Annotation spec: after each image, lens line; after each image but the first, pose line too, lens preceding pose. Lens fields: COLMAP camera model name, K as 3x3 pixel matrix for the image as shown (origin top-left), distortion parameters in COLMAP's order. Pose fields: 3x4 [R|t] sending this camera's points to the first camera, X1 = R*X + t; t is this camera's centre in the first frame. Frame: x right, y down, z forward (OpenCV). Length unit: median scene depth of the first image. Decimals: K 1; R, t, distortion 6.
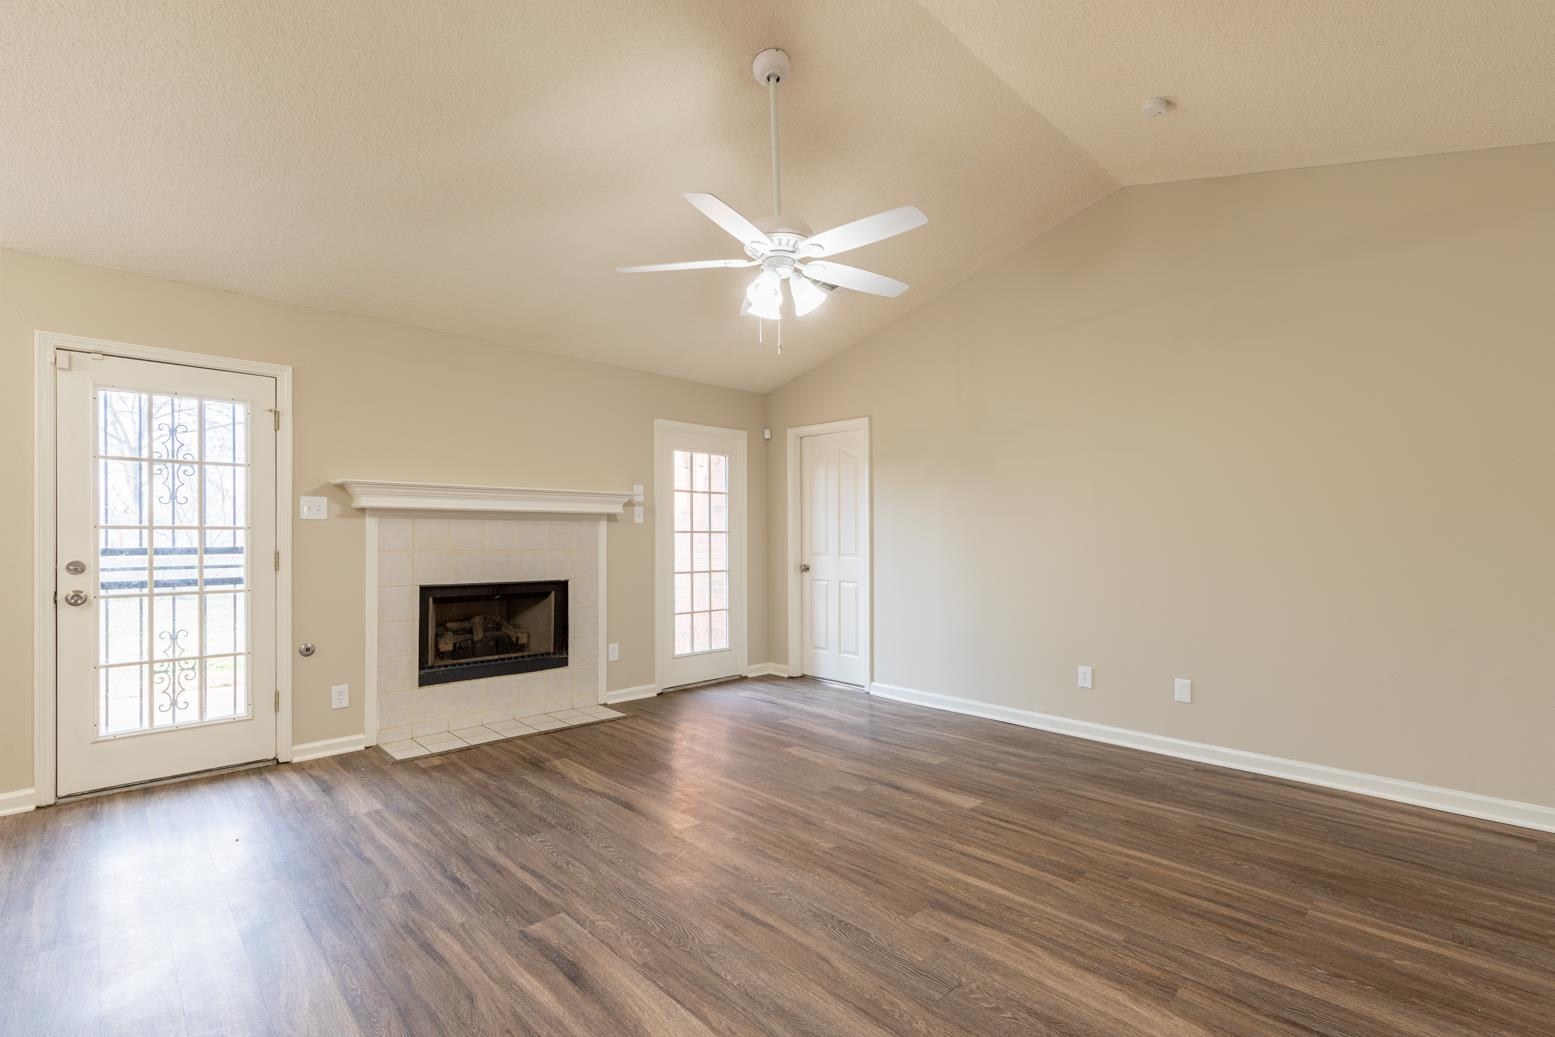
lens RADIAL K [[705.9, 0, 788.2], [0, 705.9, 542.0], [0, 0, 1]] dist [0.004375, -0.000191]
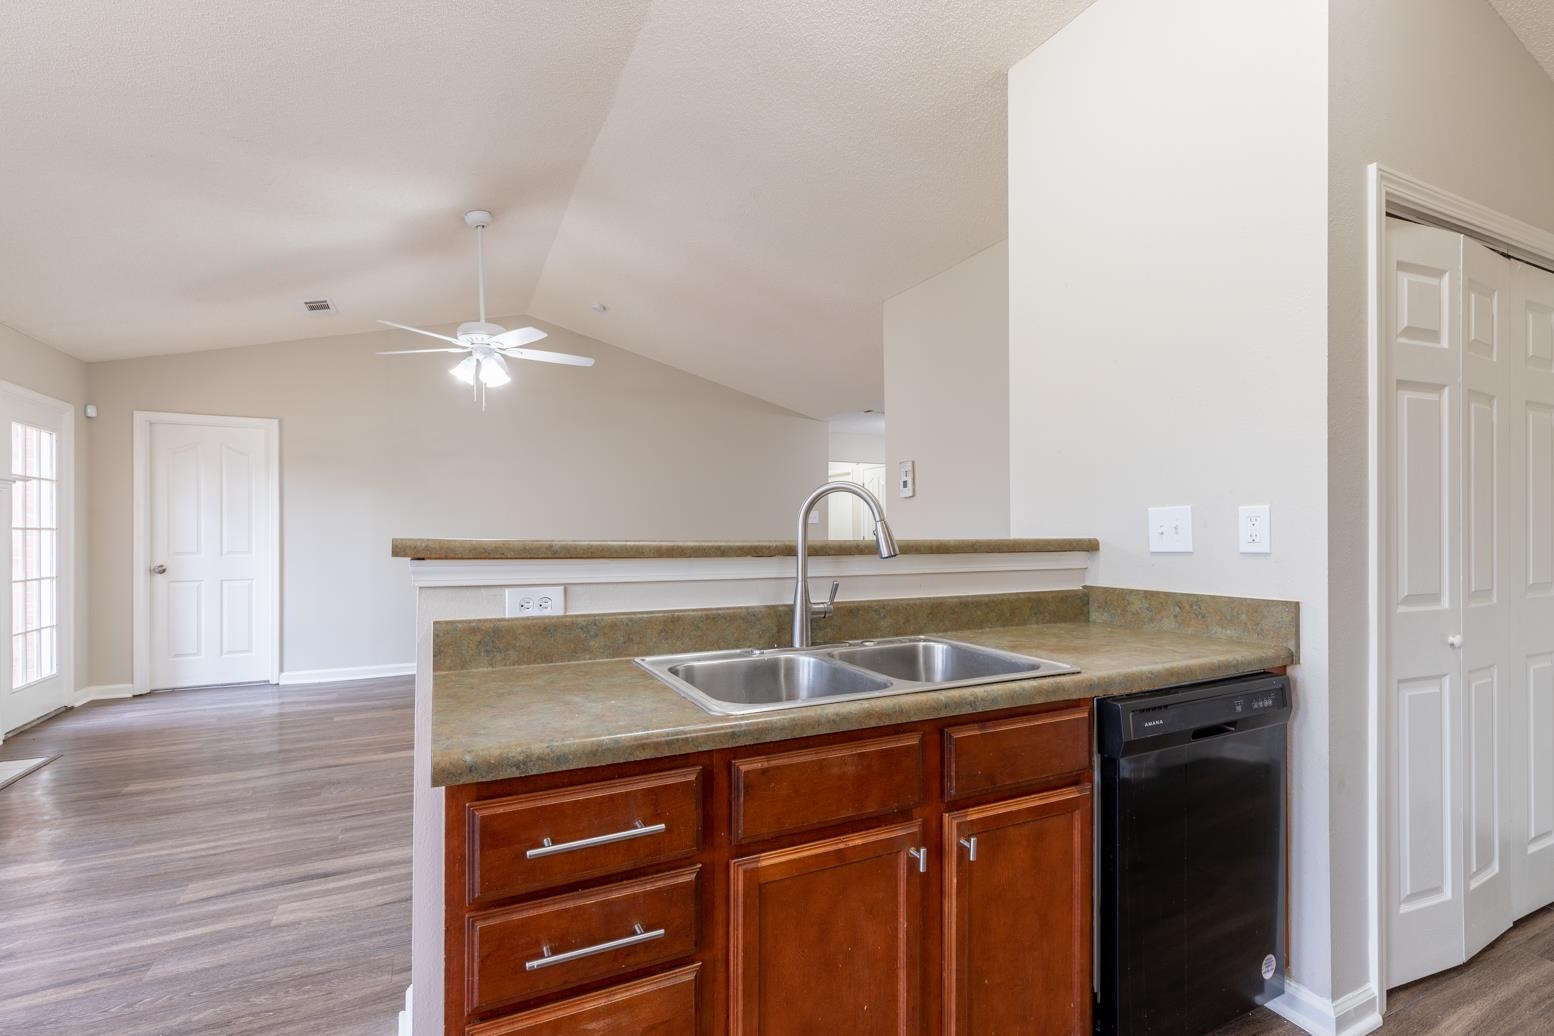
lens RADIAL K [[705.4, 0, 778.1], [0, 705.4, 530.6], [0, 0, 1]] dist [0.004375, -0.000191]
pose [[0.326500, 0.002160, 0.945195, -0.914966], [0.011753, 0.999911, -0.006345, 0.004078], [-0.945124, 0.013181, 0.326445, -0.056922]]
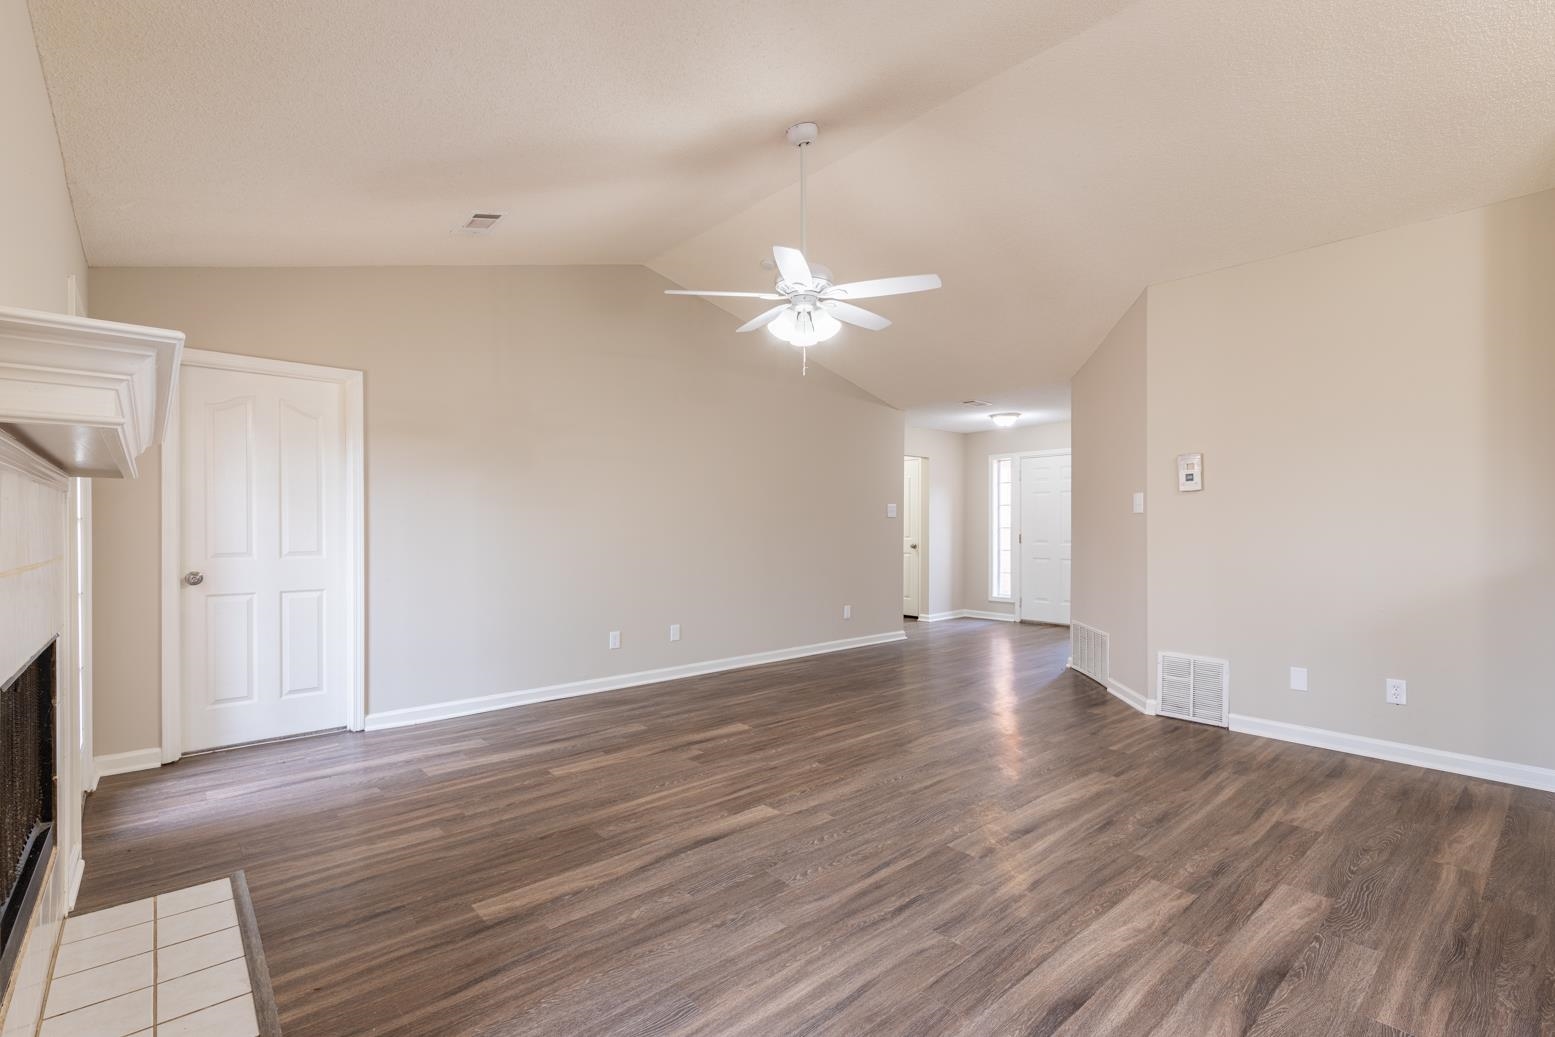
lens RADIAL K [[705.9, 0, 777.5], [0, 705.9, 530.7], [0, 0, 1]] dist [0.004375, -0.000191]
pose [[0.056385, -0.005865, 0.998392, -0.910960], [0.009956, 0.999936, 0.005311, -0.005031], [-0.998359, 0.009641, 0.056440, 0.731895]]
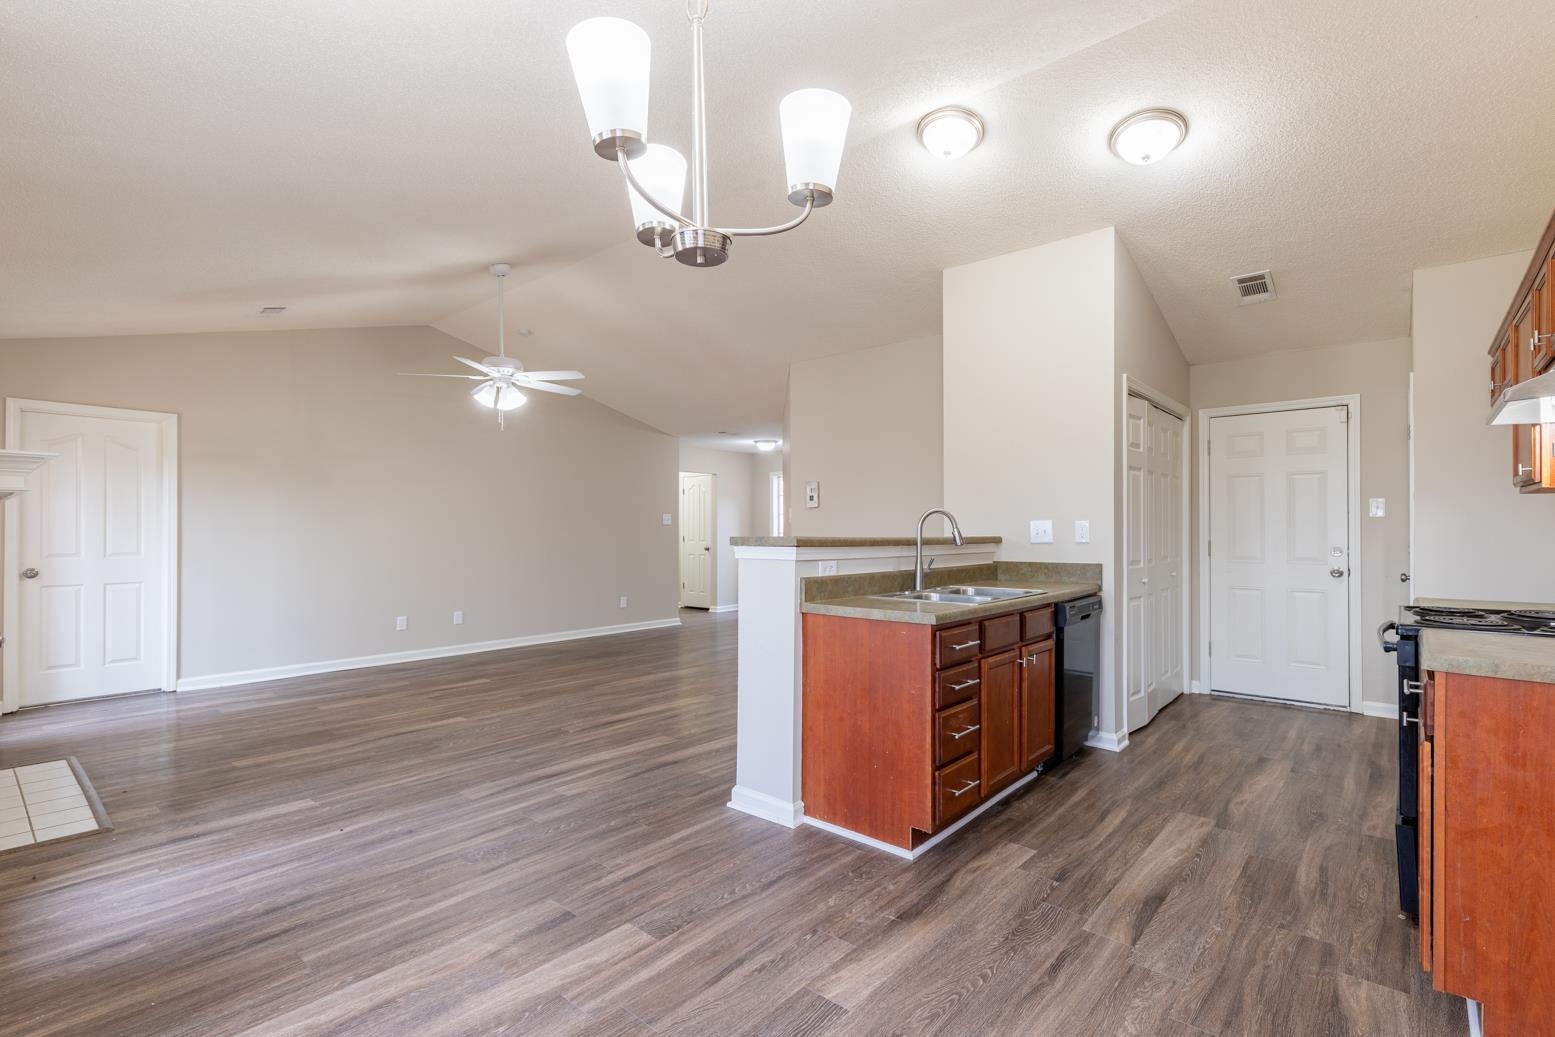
lens RADIAL K [[724.1, 0, 775.8], [0, 724.1, 526.7], [0, 0, 1]] dist [0.005192, 0.000288]
pose [[-0.074896, 0.007201, 0.997165, -1.406931], [0.011592, 0.999913, -0.006350, -0.002067], [-0.997124, 0.011084, -0.074973, 0.337729]]
